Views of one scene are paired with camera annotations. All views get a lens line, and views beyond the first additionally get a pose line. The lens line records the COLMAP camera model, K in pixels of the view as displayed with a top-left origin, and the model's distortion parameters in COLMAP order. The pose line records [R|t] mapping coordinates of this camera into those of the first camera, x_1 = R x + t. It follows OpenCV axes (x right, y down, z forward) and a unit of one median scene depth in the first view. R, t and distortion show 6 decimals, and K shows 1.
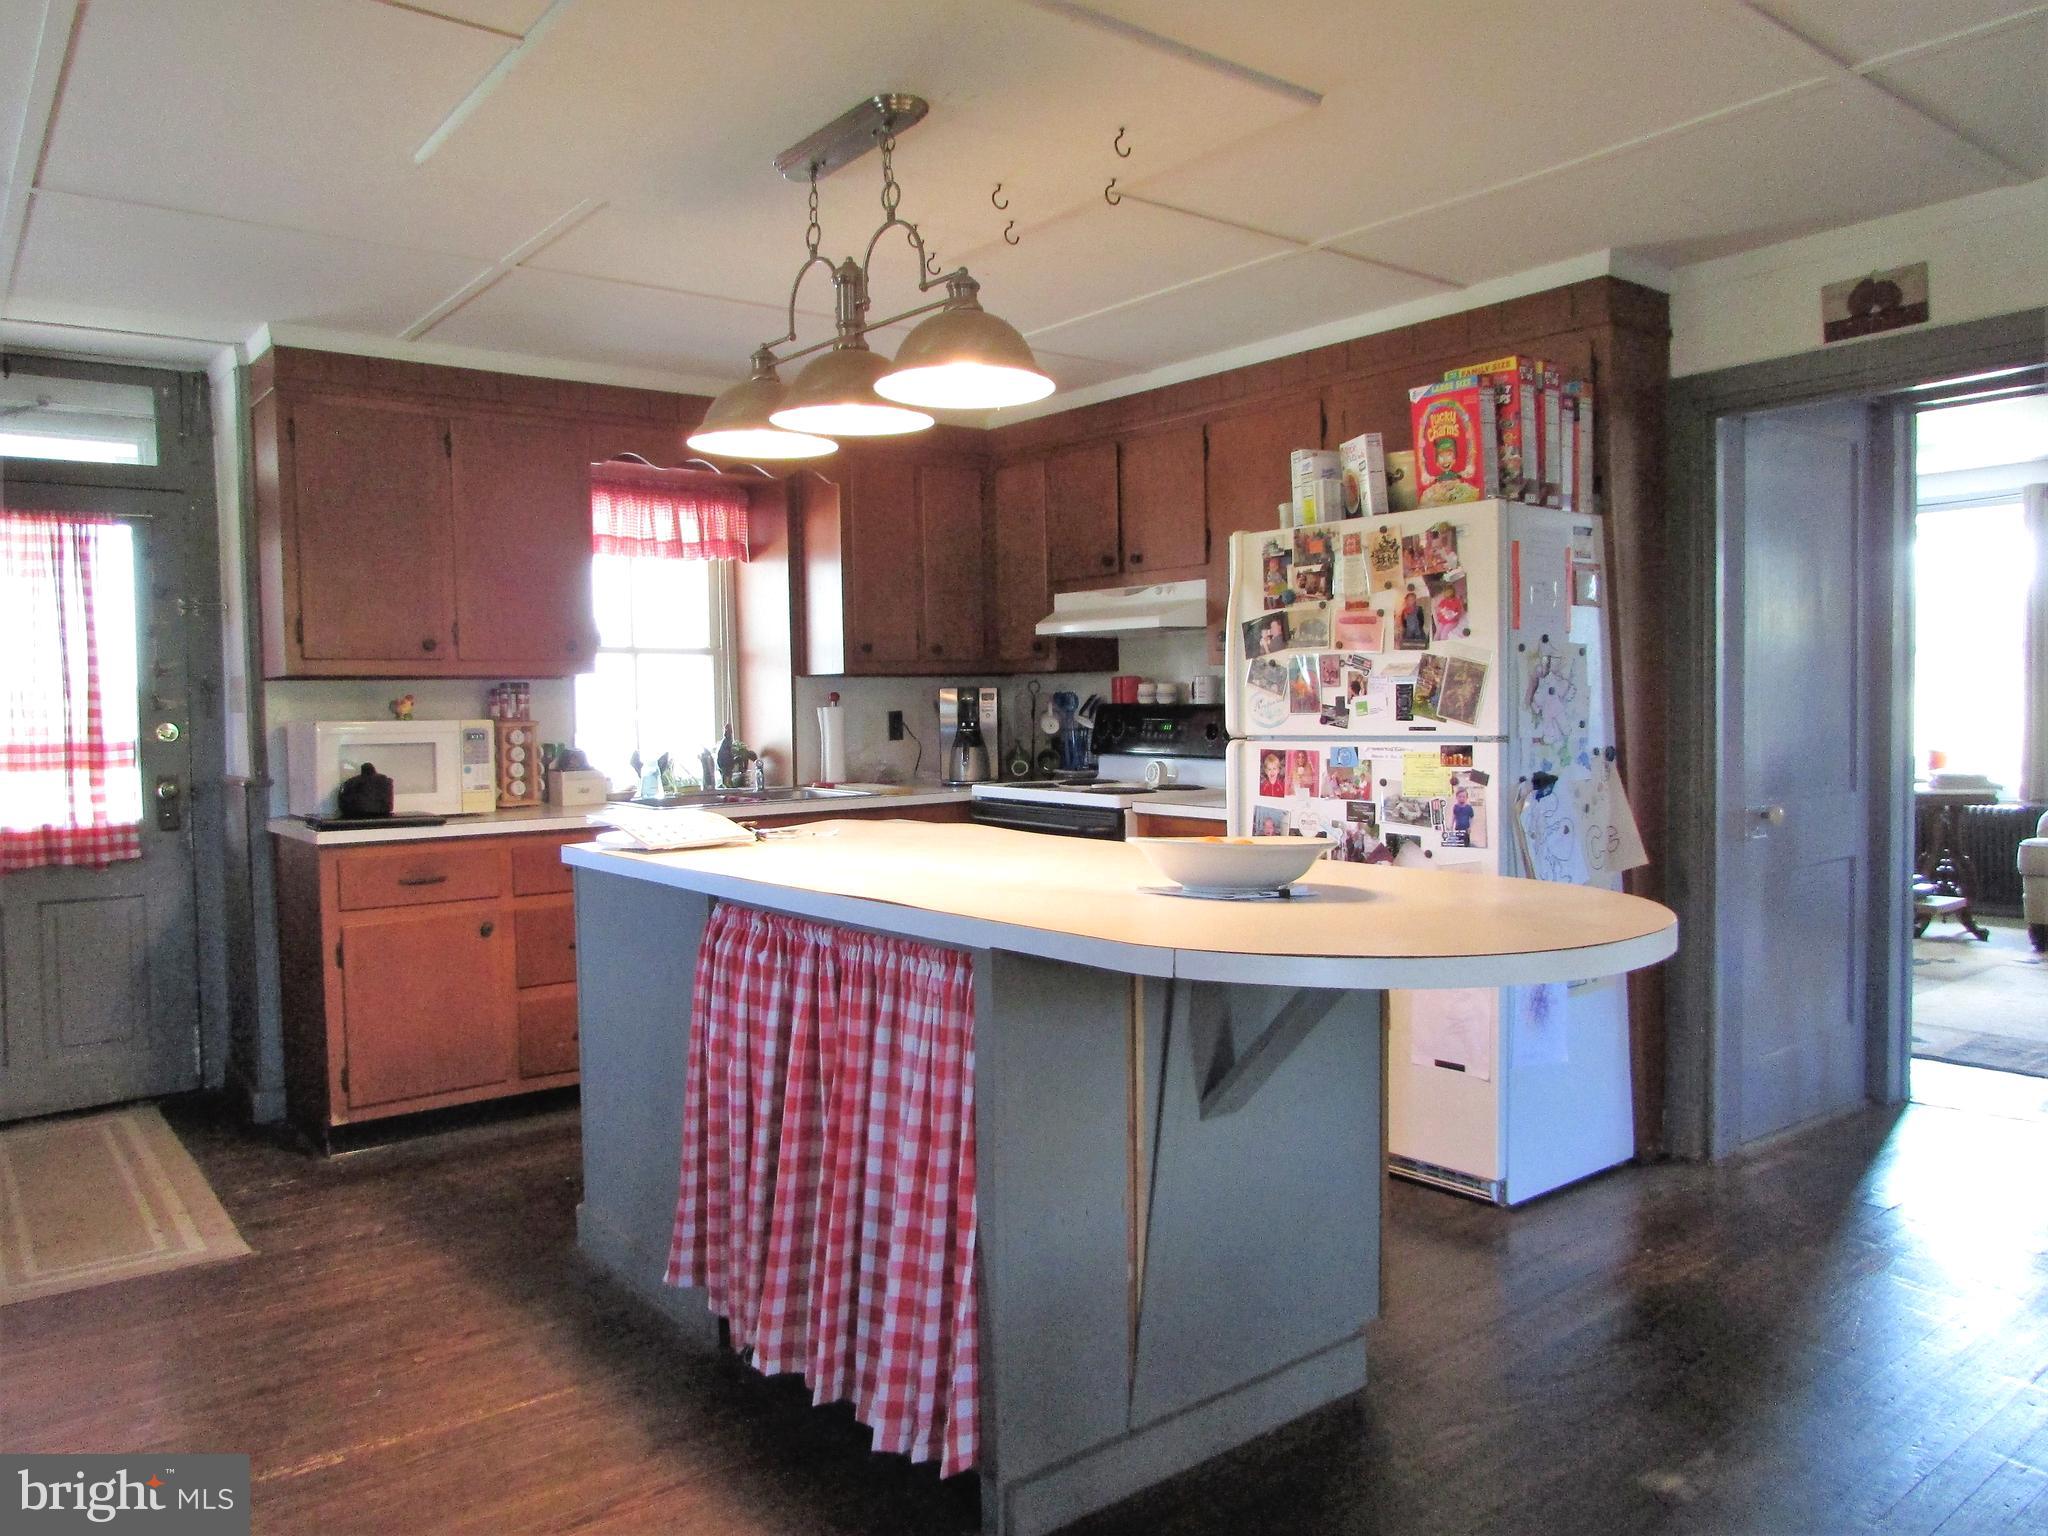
lens RADIAL K [[1468.9, 0, 1024.0], [0, 1468.9, 768.0], [0, 0, 1]] dist [-0.035640, 0.001018]
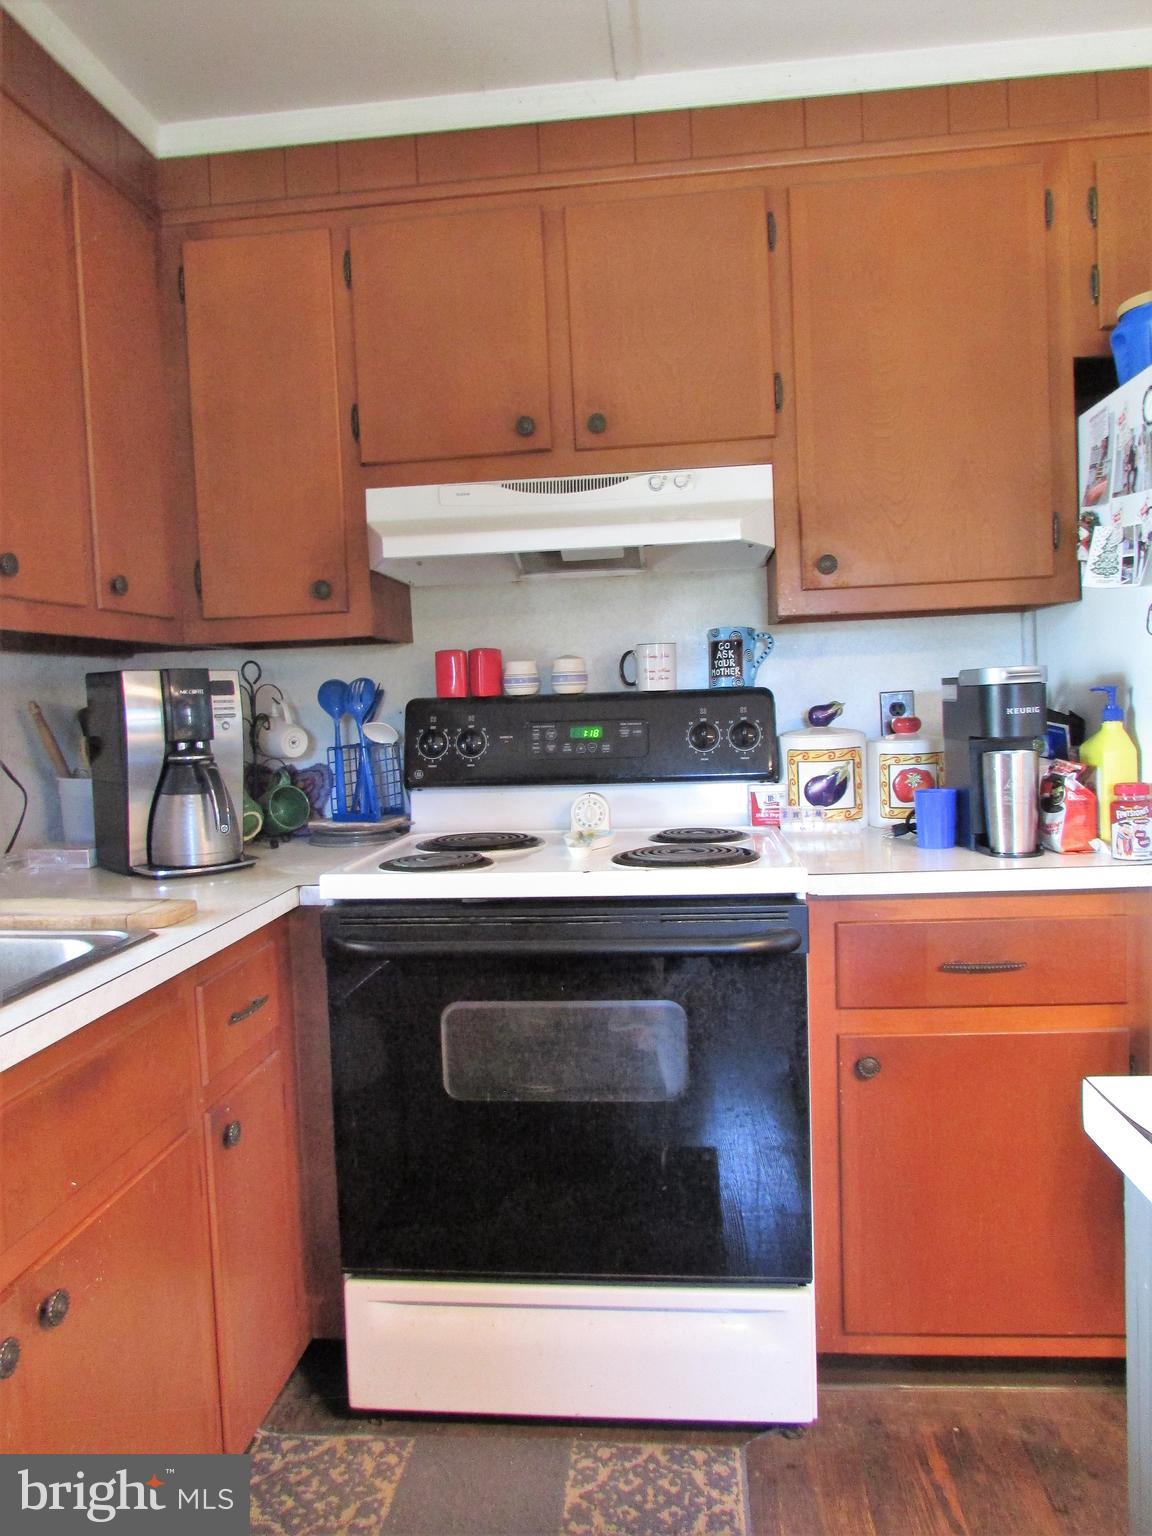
lens RADIAL K [[1101.7, 0, 576.0], [0, 1101.7, 768.0], [0, 0, 1]] dist [-0.035640, 0.001018]
pose [[0.694270, -0.063816, 0.716880, -0.212403], [0.060092, 0.997723, 0.030620, -0.026908], [-0.717202, 0.021820, 0.696524, 0.678132]]
